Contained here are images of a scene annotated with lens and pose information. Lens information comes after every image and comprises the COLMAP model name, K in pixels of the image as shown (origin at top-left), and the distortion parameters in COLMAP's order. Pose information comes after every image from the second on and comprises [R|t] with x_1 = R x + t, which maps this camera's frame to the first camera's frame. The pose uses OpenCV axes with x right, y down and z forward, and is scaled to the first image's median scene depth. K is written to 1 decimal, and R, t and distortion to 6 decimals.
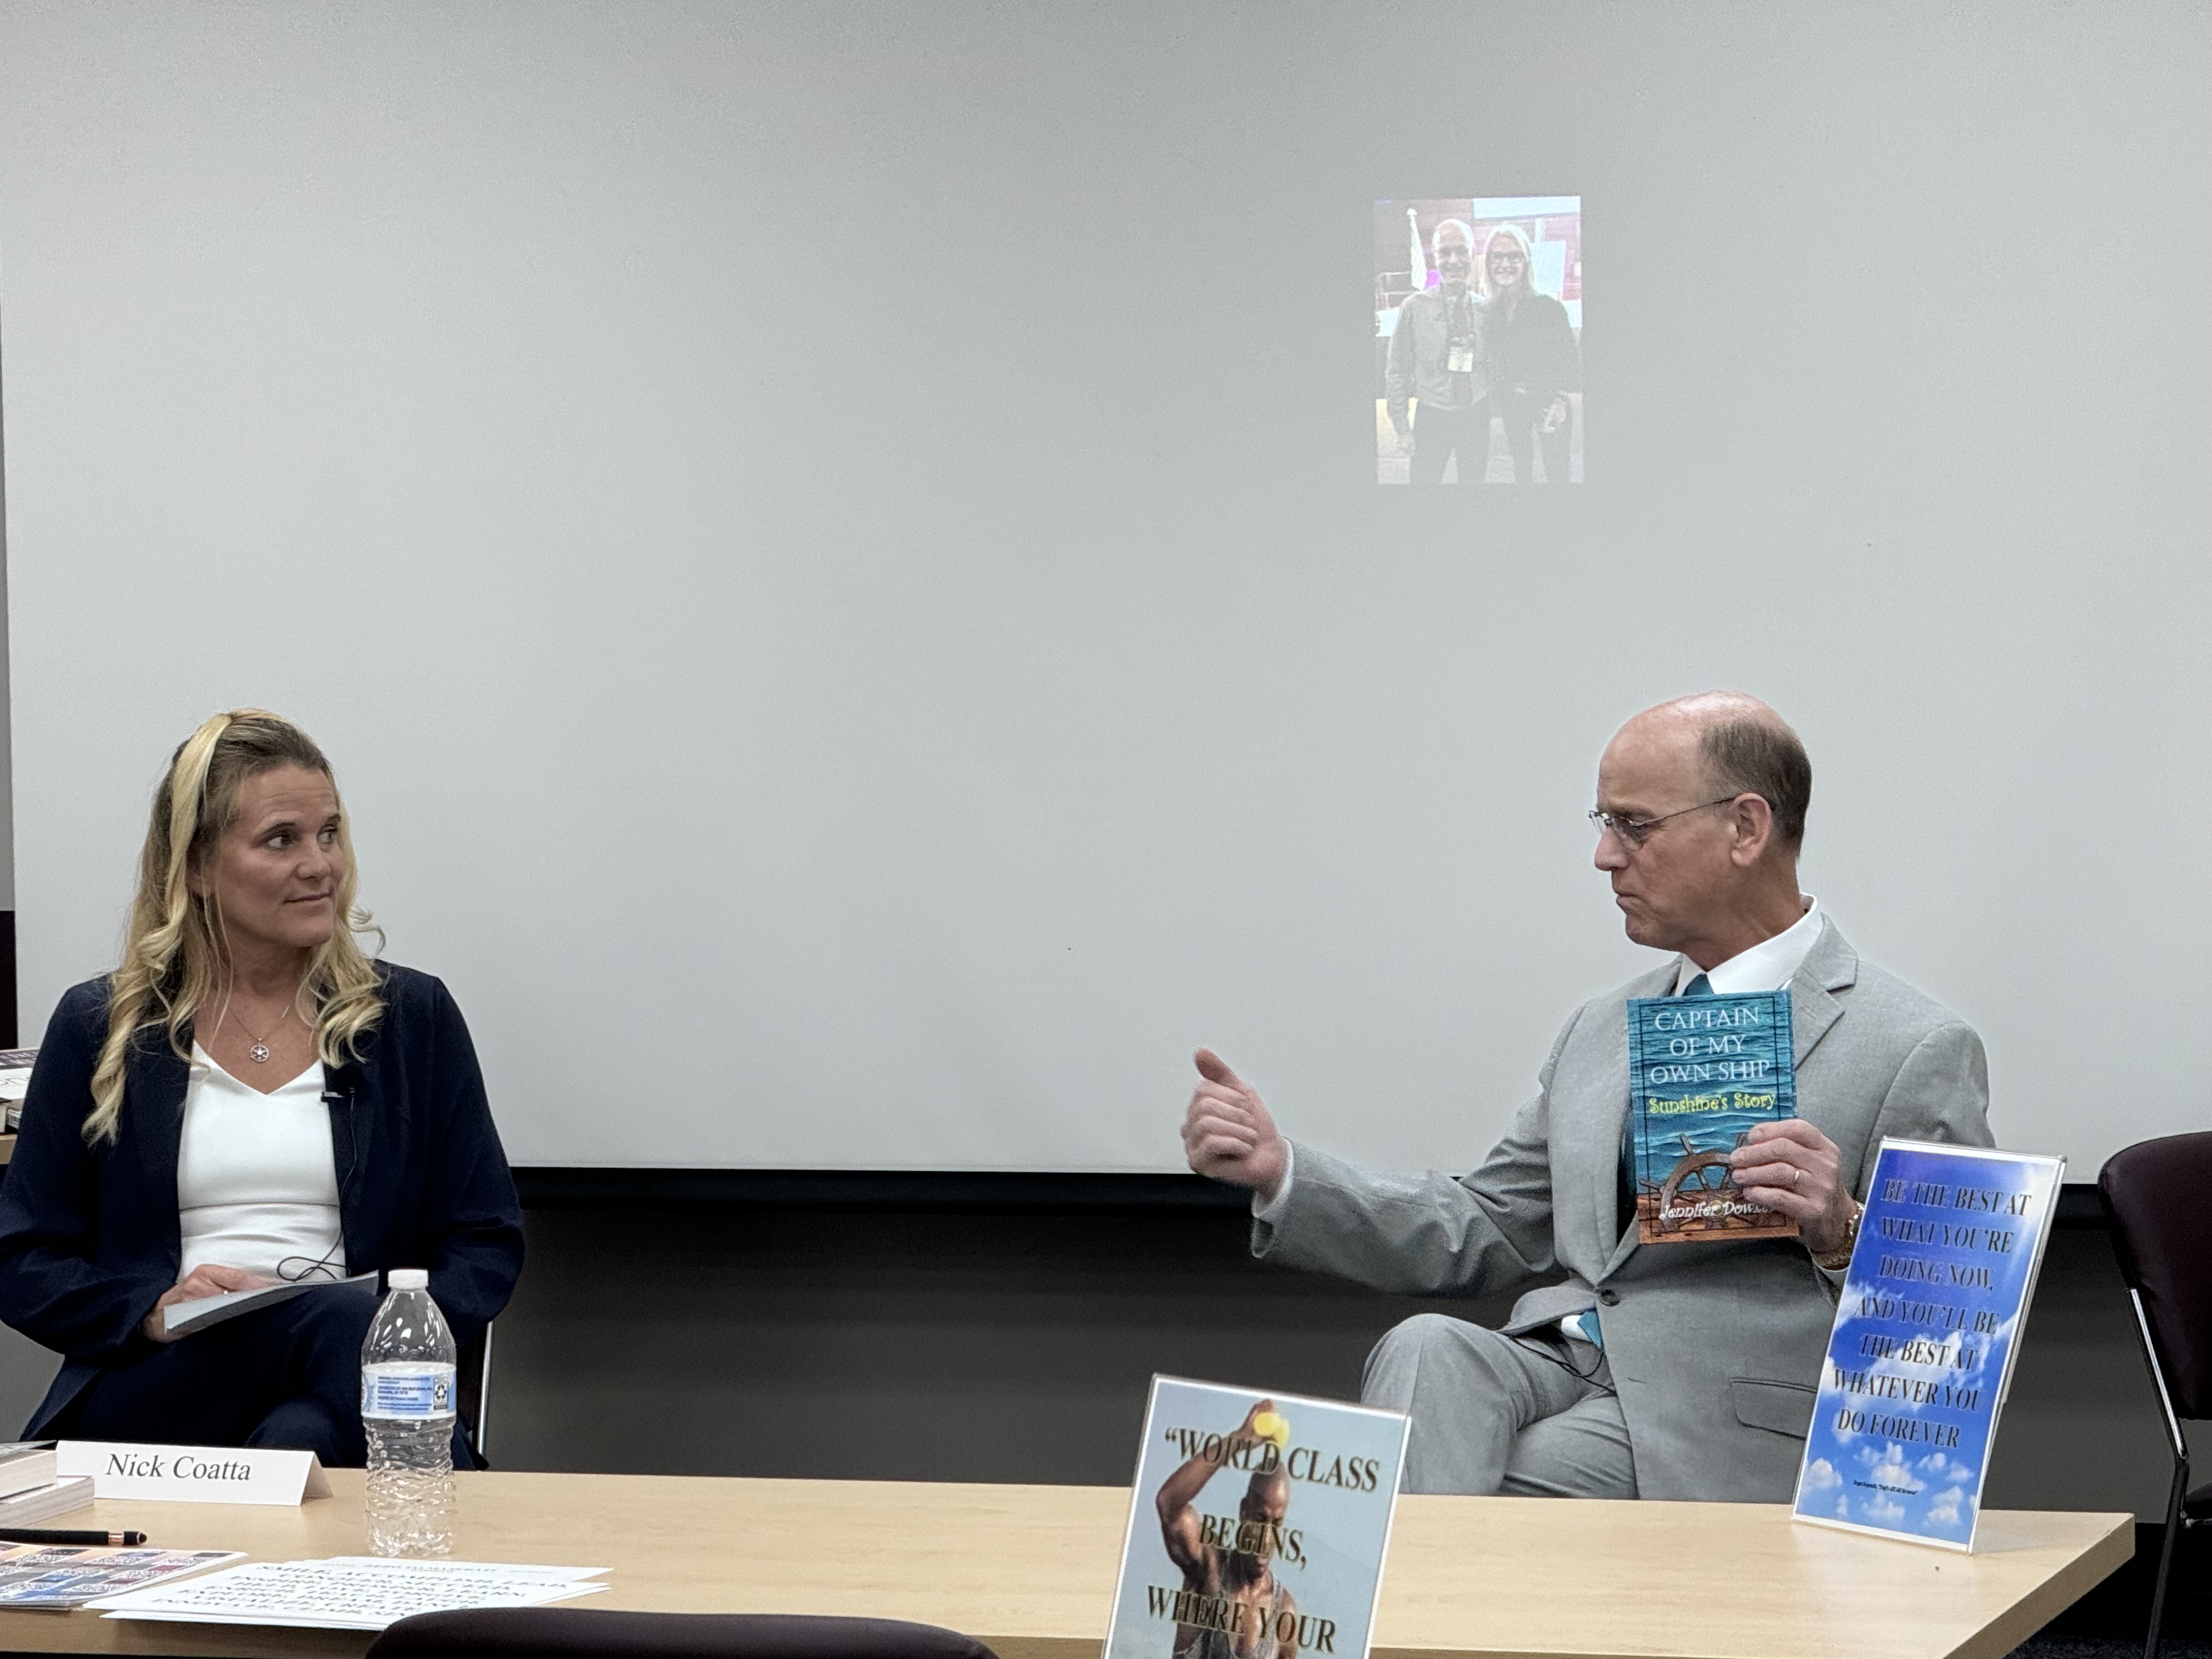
lens RADIAL K [[7788.8, 0, 1106.0], [0, 7788.8, 829.5], [0, 0, 1]] dist [0.305524, 1.122186]
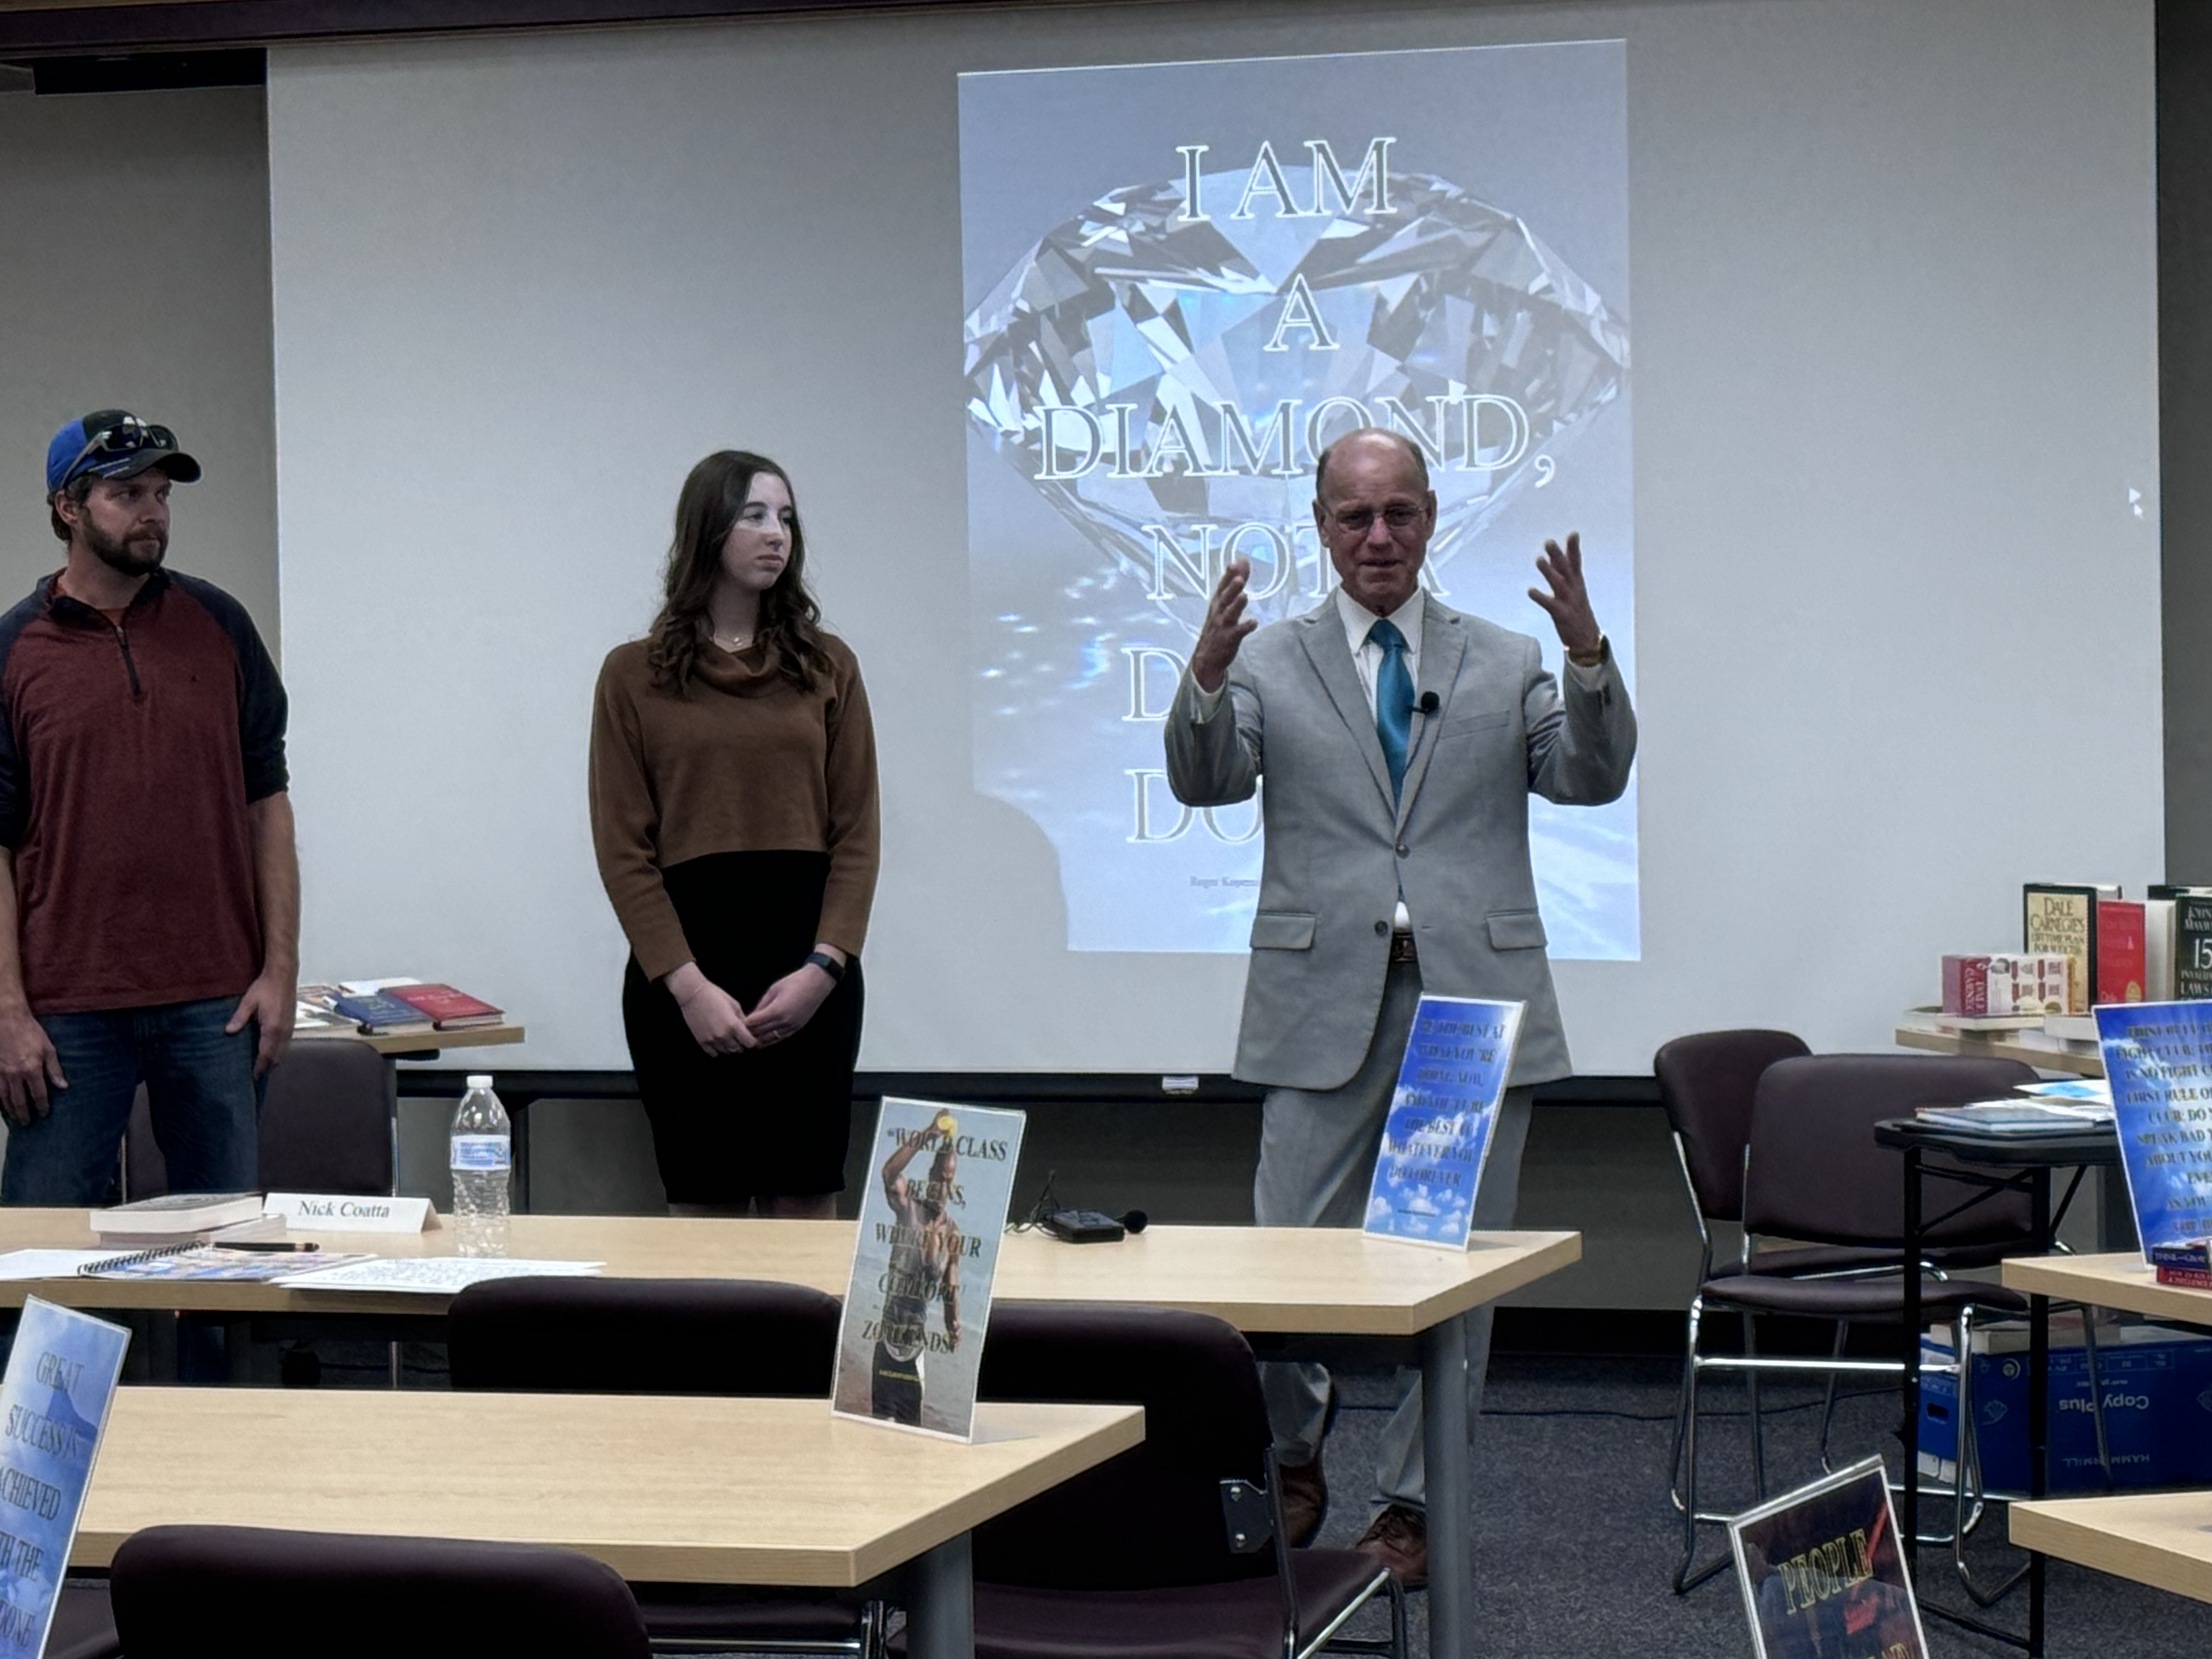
lens RADIAL K [[5835.6, 0, 1106.0], [0, 5835.6, 829.5], [0, 0, 1]] dist [0.149243, -0.718363]
pose [[0.999820, -0.001123, -0.018956, 0.059656], [0.000805, 0.999858, -0.016805, 0.026776], [0.018972, 0.016787, 0.999679, -0.177357]]
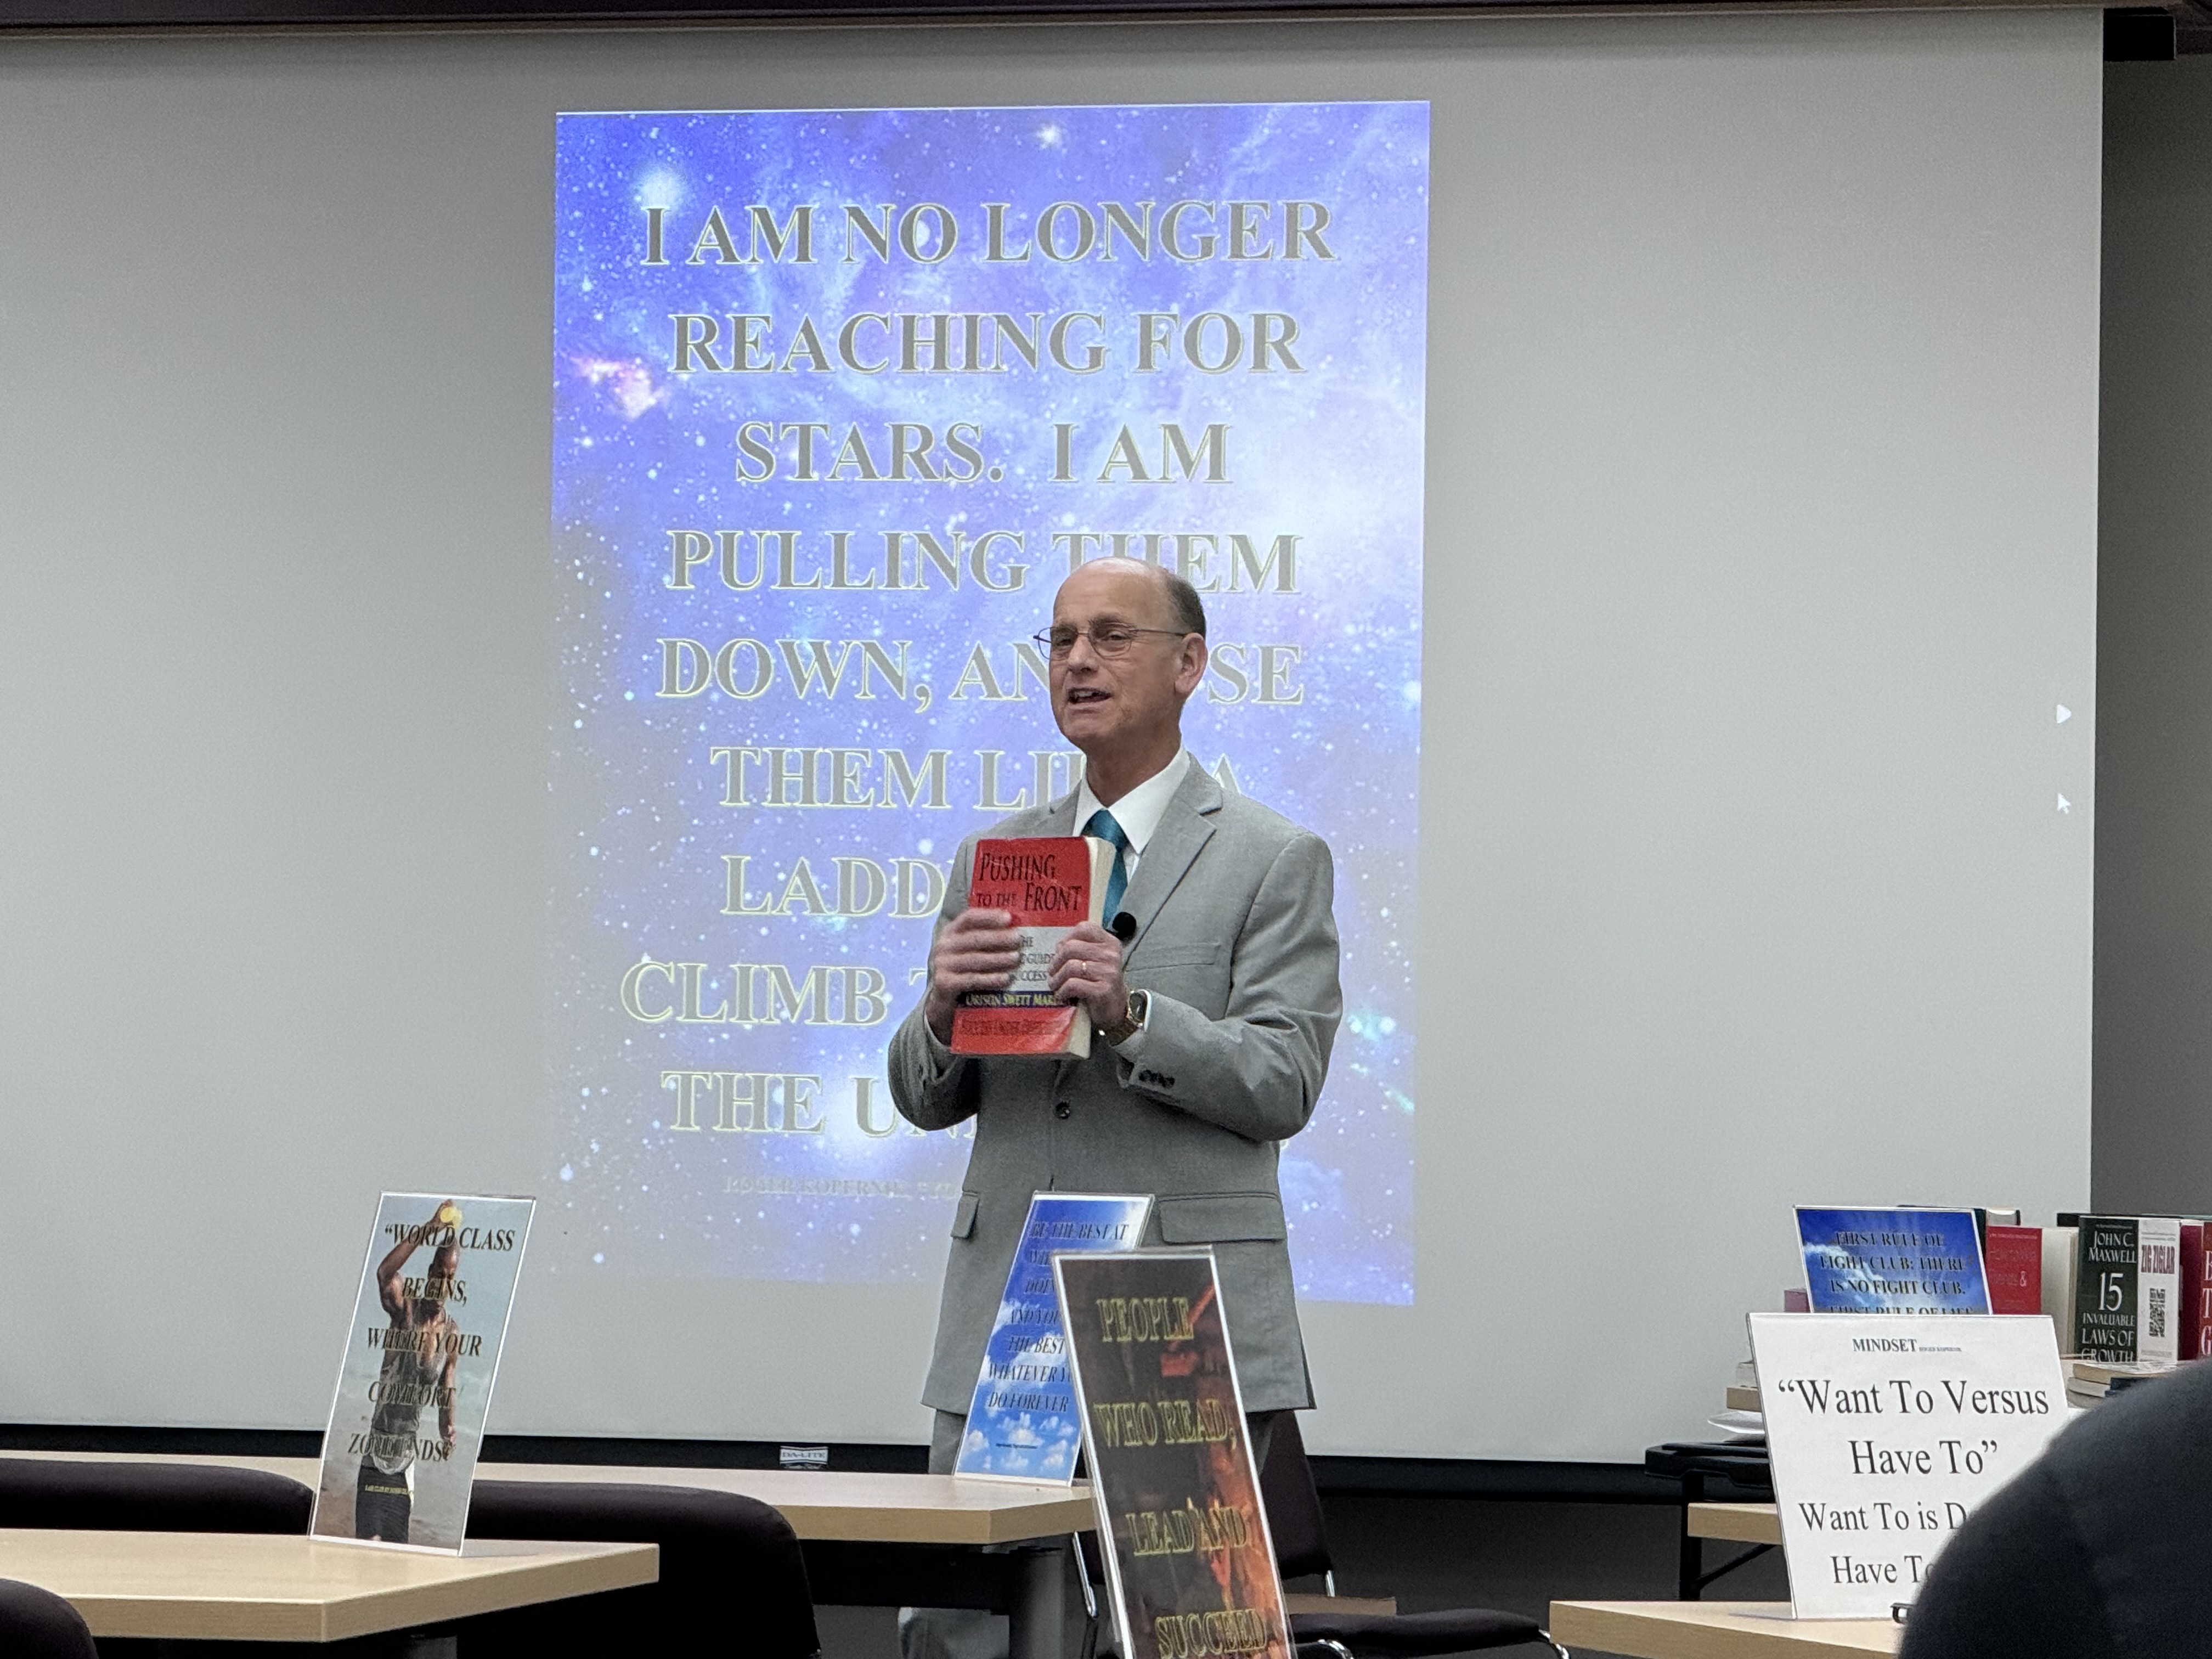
lens RADIAL K [[10078.6, 0, 1106.0], [0, 10078.6, 829.5], [0, 0, 1]] dist [0.202521, 6.595567]
pose [[0.999430, 0.033376, 0.005160, 0.102683], [-0.032840, 0.996078, -0.082160, 0.120442], [-0.007882, 0.081944, 0.996606, -0.716485]]
